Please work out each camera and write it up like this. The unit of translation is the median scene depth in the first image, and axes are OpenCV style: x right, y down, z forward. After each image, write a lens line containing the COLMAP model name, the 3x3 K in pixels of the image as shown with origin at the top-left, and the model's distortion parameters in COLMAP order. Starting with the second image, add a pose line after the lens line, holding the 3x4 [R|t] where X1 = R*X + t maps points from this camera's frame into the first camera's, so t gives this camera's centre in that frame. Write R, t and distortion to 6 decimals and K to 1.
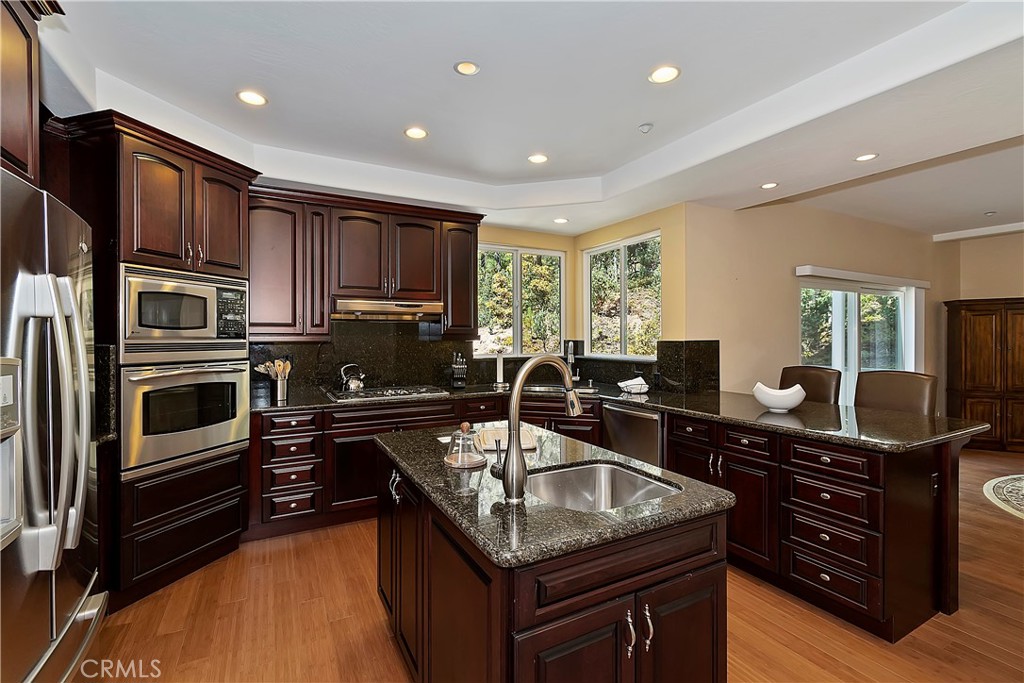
lens RADIAL K [[456.3, 0, 512.7], [0, 456.3, 338.7], [0, 0, 1]] dist [0.001688, 0.000070]
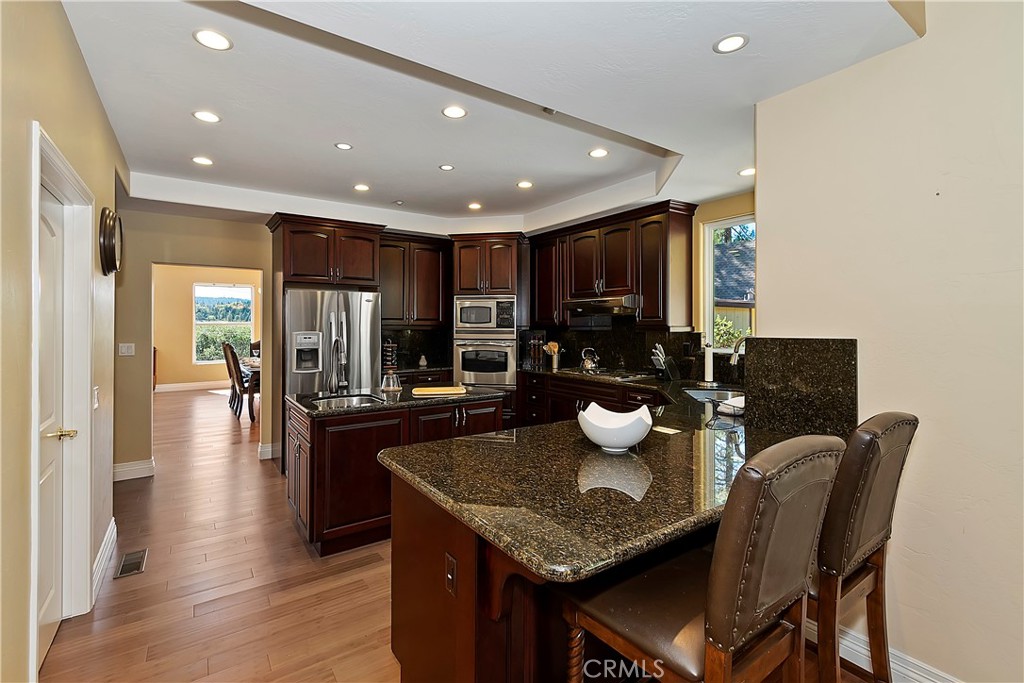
lens RADIAL K [[456.3, 0, 511.1], [0, 456.3, 330.7], [0, 0, 1]] dist [0.001688, 0.000070]
pose [[0.115384, 0.013574, -0.993228, 1.234411], [-0.006326, 0.999896, 0.012930, -0.013869], [0.993301, 0.004792, 0.115458, 0.825342]]
